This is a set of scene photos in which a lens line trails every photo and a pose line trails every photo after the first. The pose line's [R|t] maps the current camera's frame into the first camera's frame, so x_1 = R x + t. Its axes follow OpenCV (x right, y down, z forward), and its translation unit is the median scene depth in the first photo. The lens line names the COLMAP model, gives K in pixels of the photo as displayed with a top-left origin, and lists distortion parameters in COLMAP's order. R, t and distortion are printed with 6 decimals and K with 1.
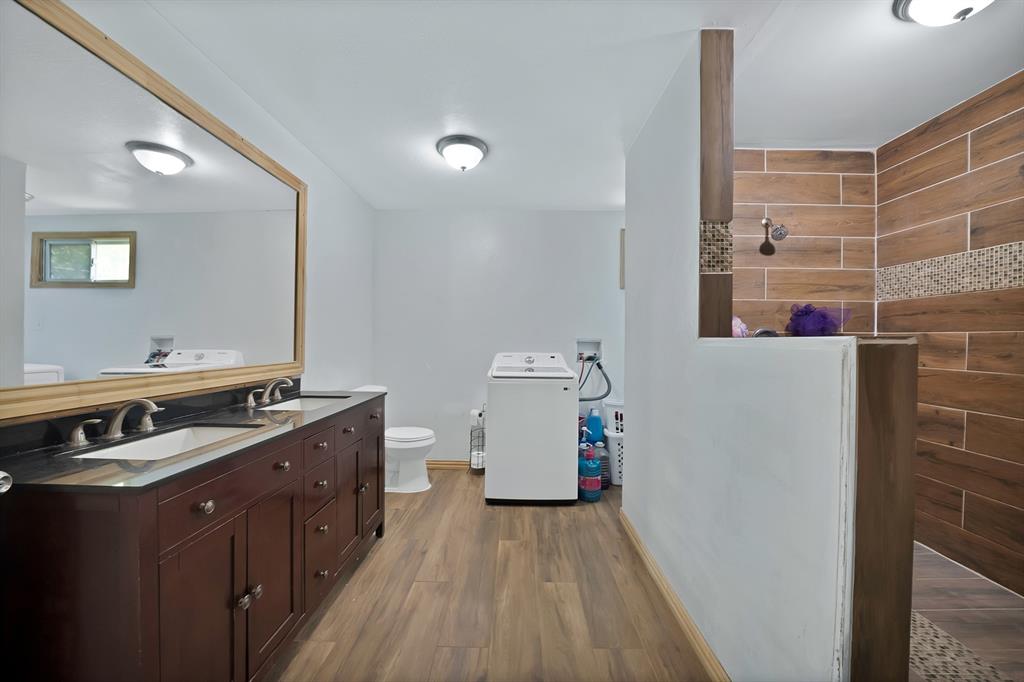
lens RADIAL K [[367.4, 0, 514.7], [0, 367.4, 340.0], [0, 0, 1]] dist [-0.022977, 0.001790]
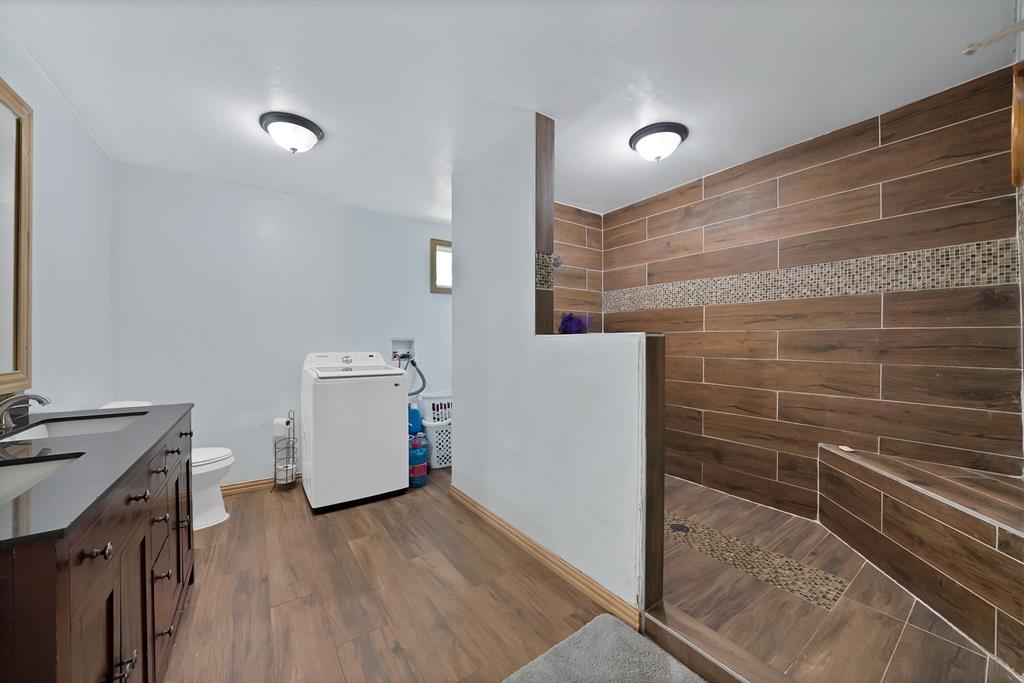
lens RADIAL K [[367.4, 0, 505.1], [0, 367.4, 341.3], [0, 0, 1]] dist [-0.022977, 0.001790]
pose [[0.815399, -0.006819, 0.578859, -0.255134], [0.006714, 0.999975, 0.002321, 0.009371], [-0.578861, 0.001994, 0.815424, -0.045422]]
